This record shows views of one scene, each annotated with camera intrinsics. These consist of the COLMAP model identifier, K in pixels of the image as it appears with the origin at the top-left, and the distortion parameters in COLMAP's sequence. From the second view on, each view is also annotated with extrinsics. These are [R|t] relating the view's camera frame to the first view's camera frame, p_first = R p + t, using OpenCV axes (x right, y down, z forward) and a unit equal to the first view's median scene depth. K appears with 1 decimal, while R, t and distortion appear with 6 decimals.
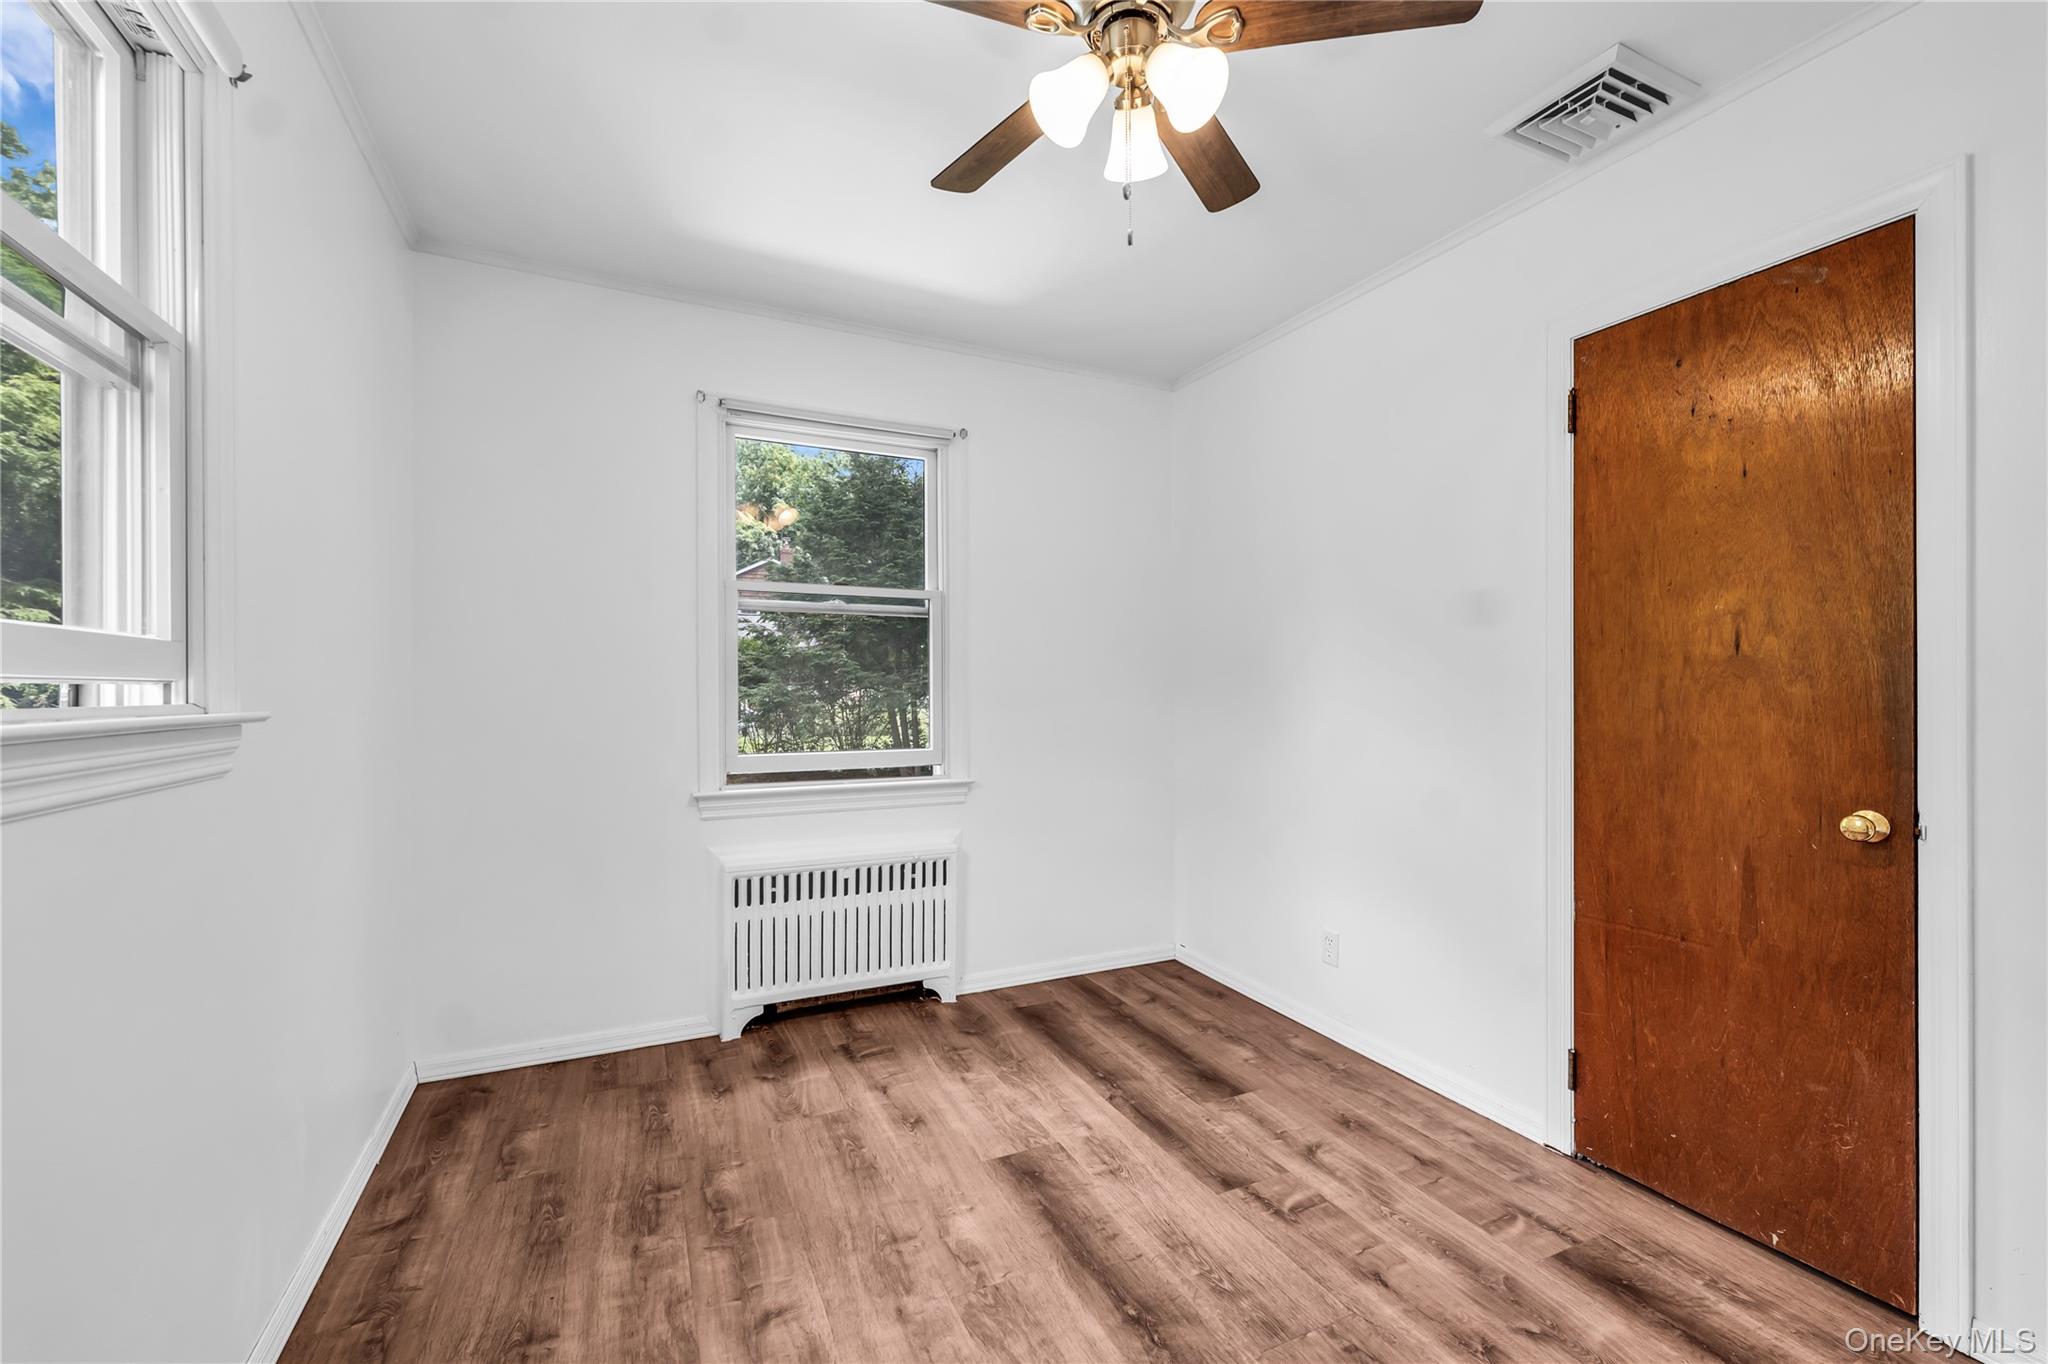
lens RADIAL K [[853.0, 0, 1021.1], [0, 853.0, 686.3], [0, 0, 1]] dist [0.000449, 0.000296]
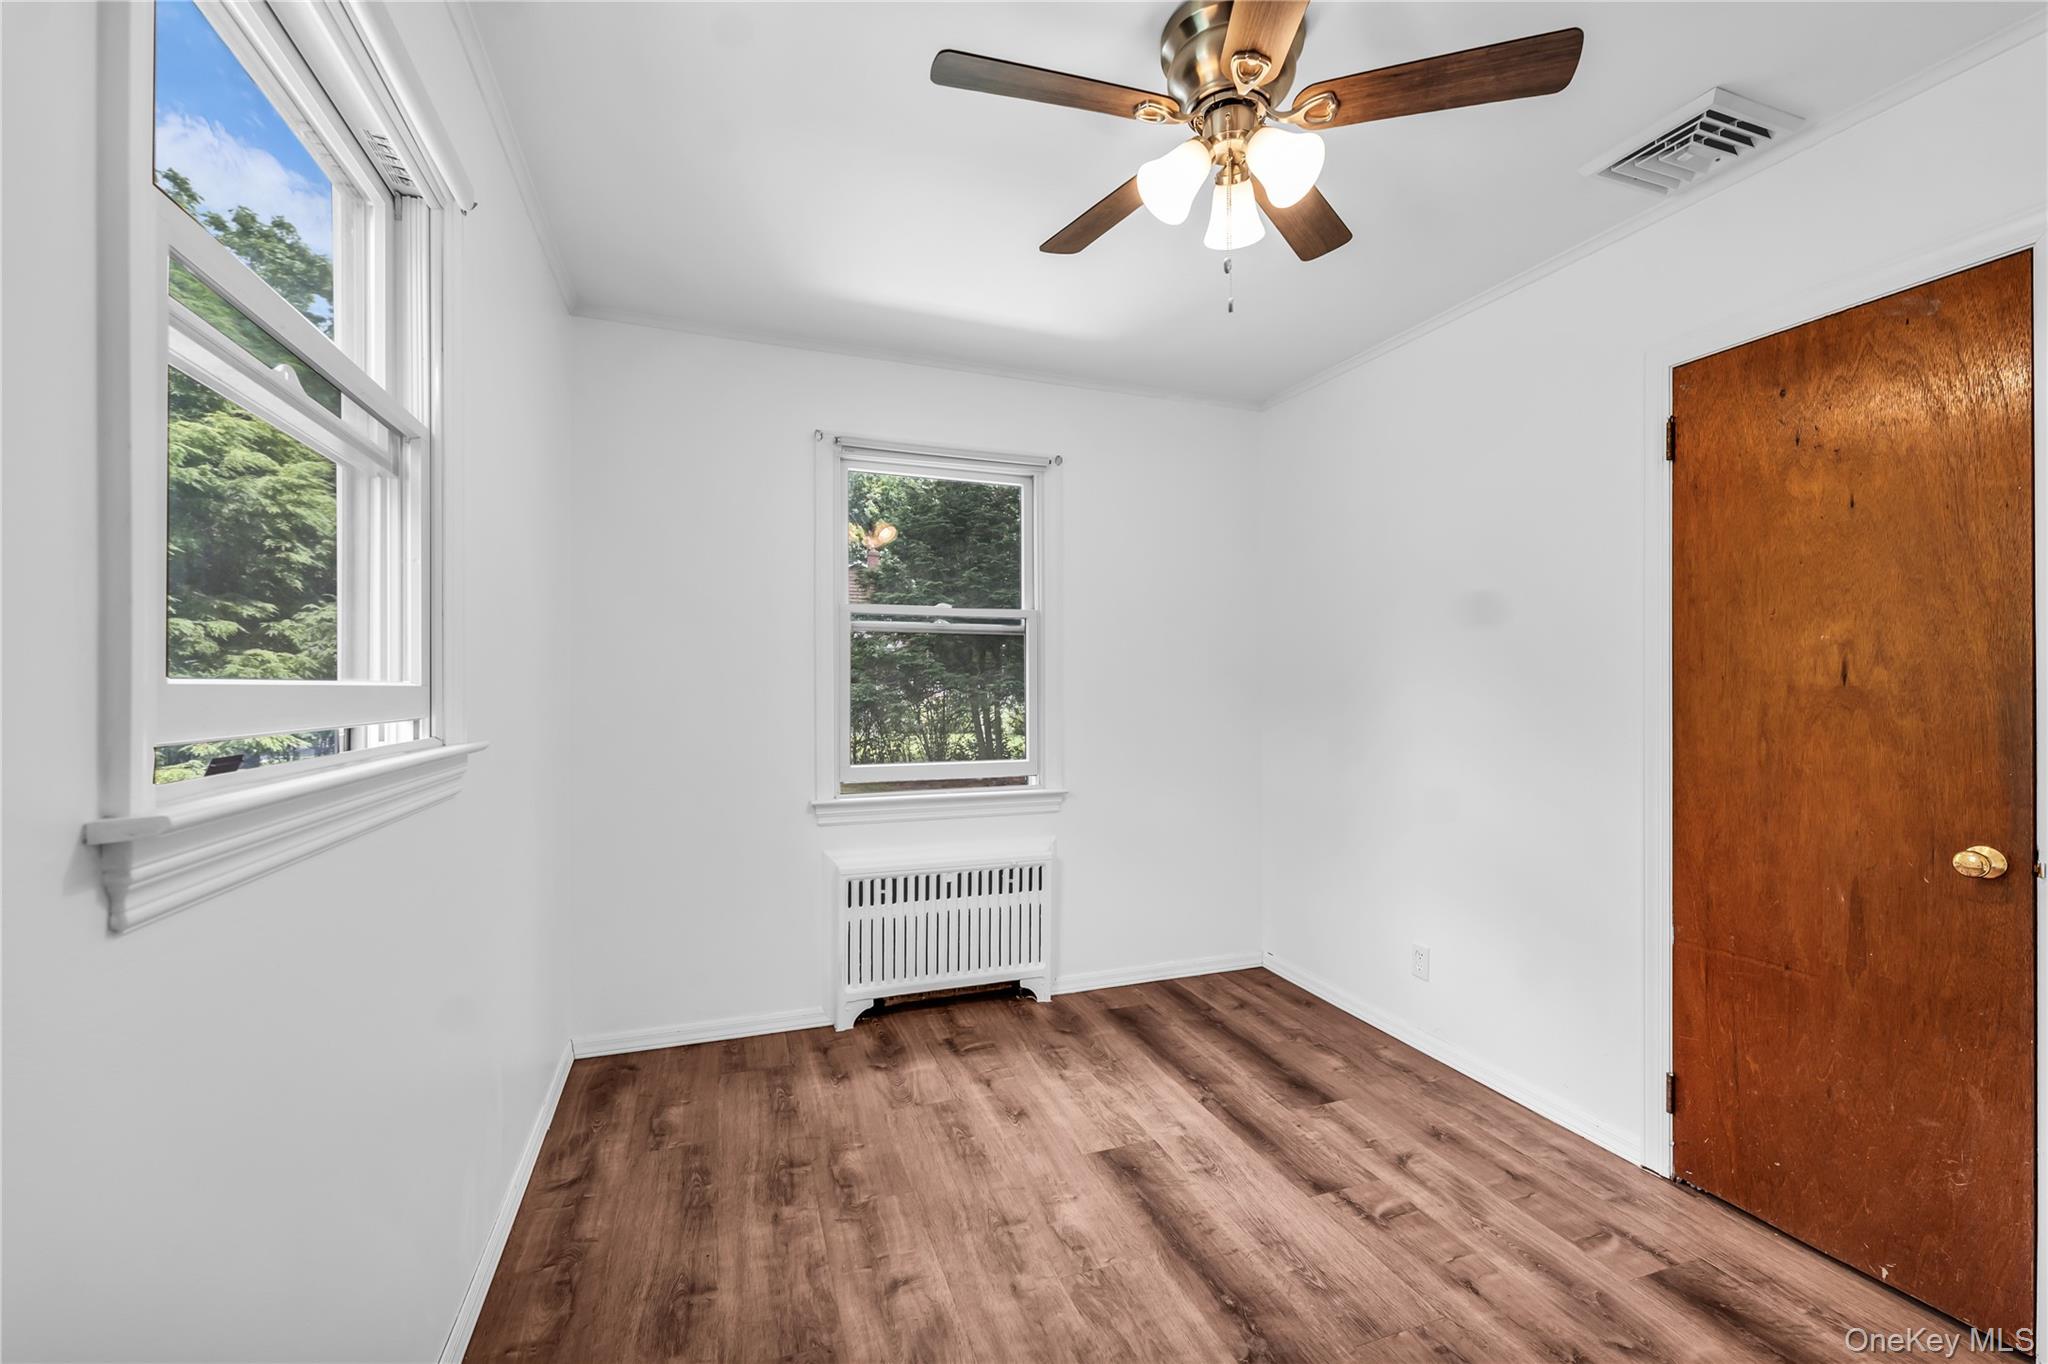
lens RADIAL K [[846.9, 0, 1024.0], [0, 846.9, 682.0], [0, 0, 1]] dist [0.001162, -0.000076]
pose [[0.996069, 0.001432, -0.088574, -0.026946], [-0.001584, 0.999997, -0.001646, -0.034194], [0.088571, 0.001780, 0.996068, -0.067010]]
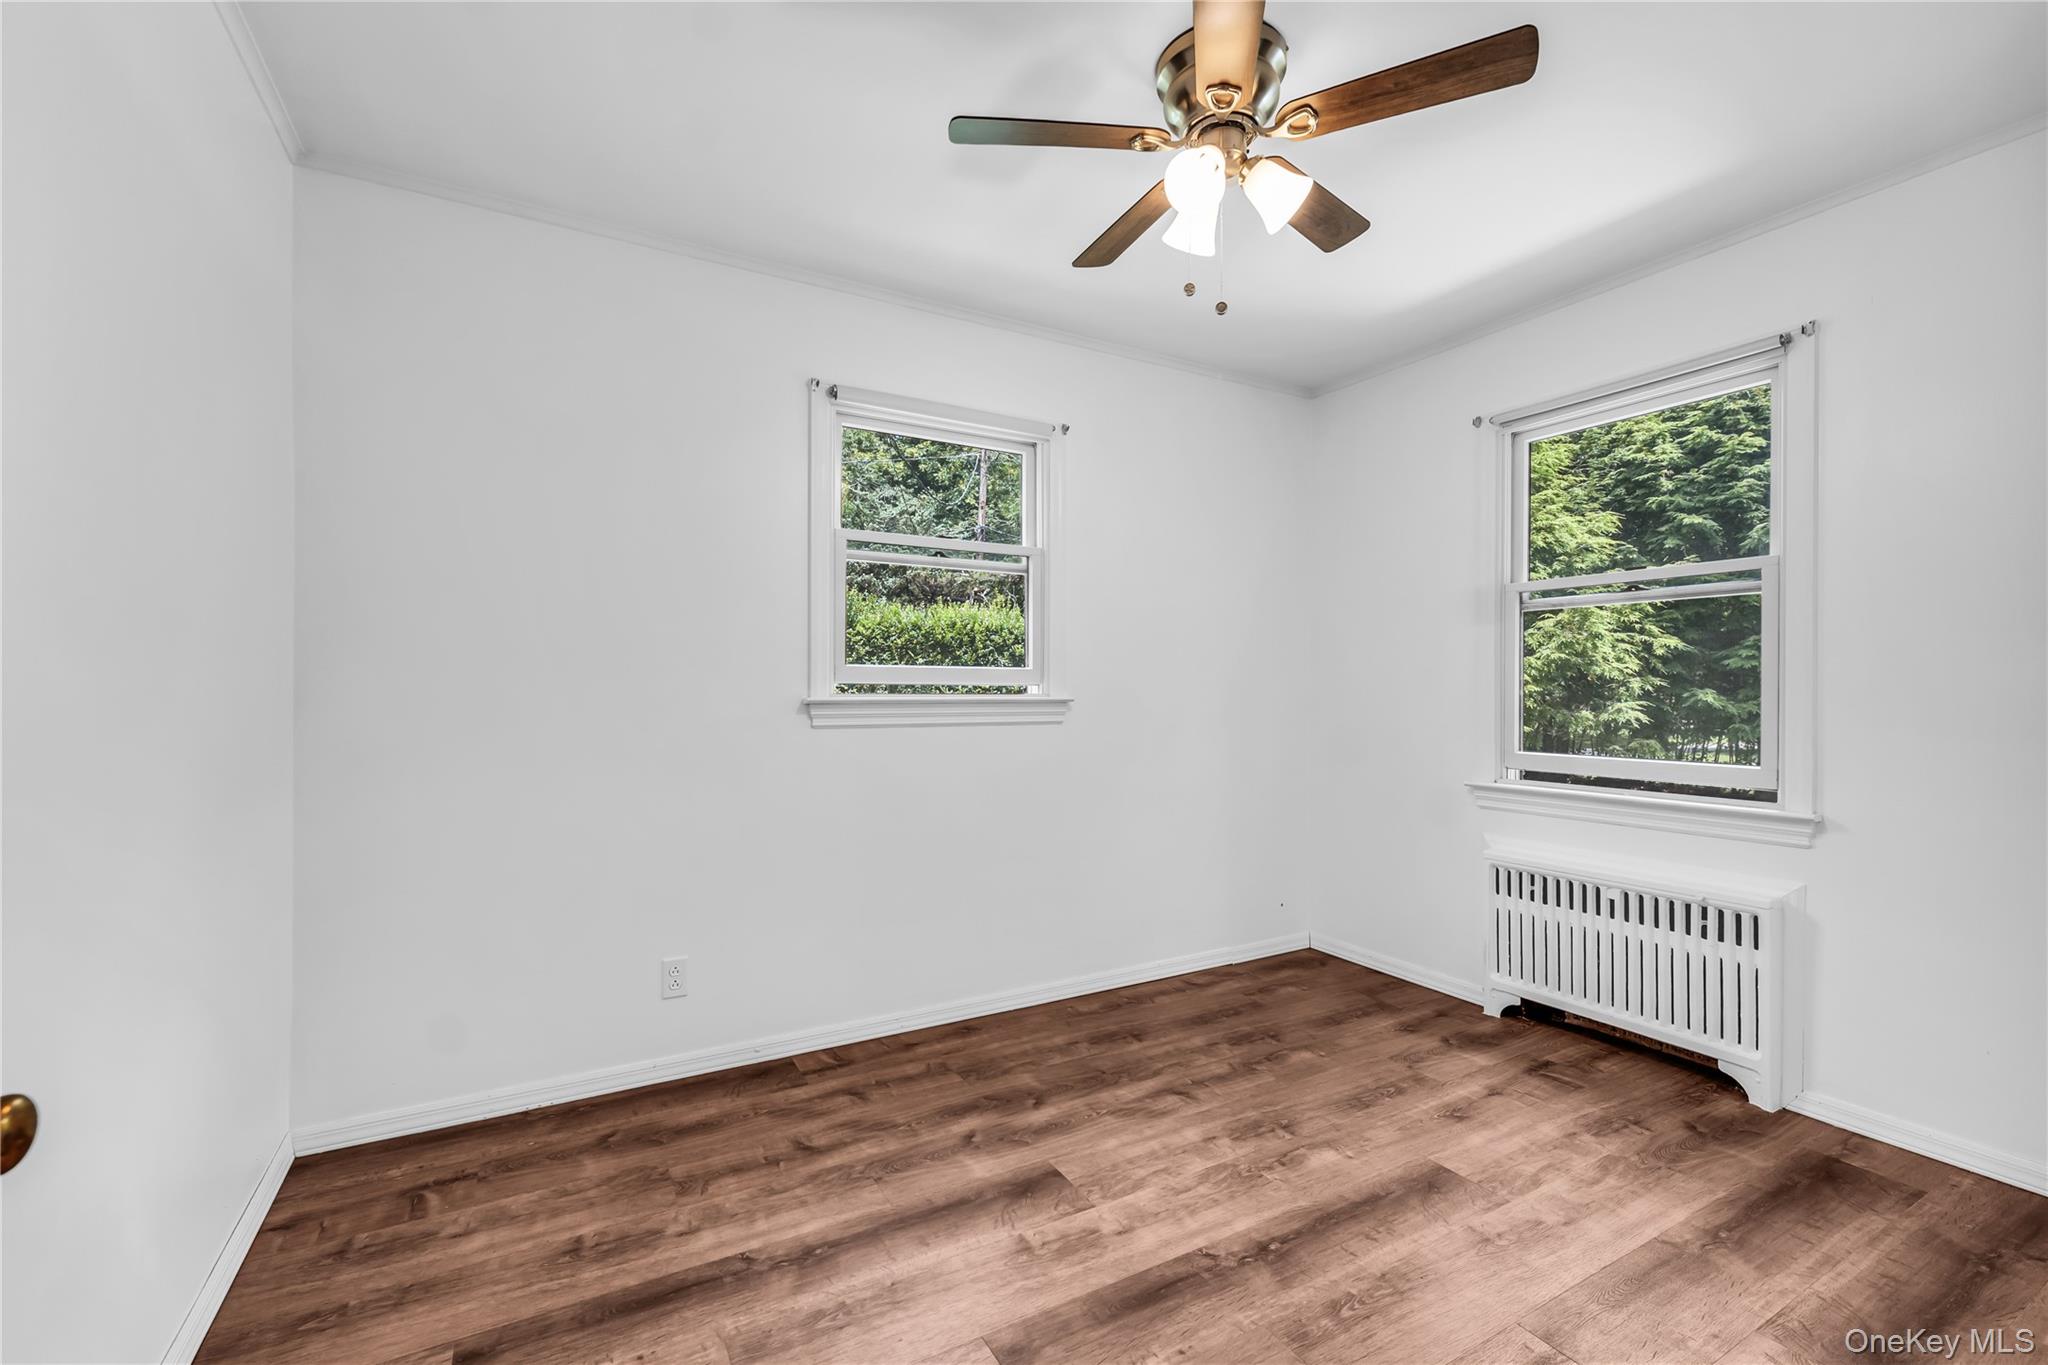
lens RADIAL K [[865.5, 0, 1024.0], [0, 865.5, 686.5], [0, 0, 1]] dist [-0.000155, -0.000029]
pose [[0.068587, -0.000609, -0.997645, 0.974372], [0.000828, 1.000000, -0.000554, 0.001870], [0.997645, -0.000788, 0.068588, 0.472448]]
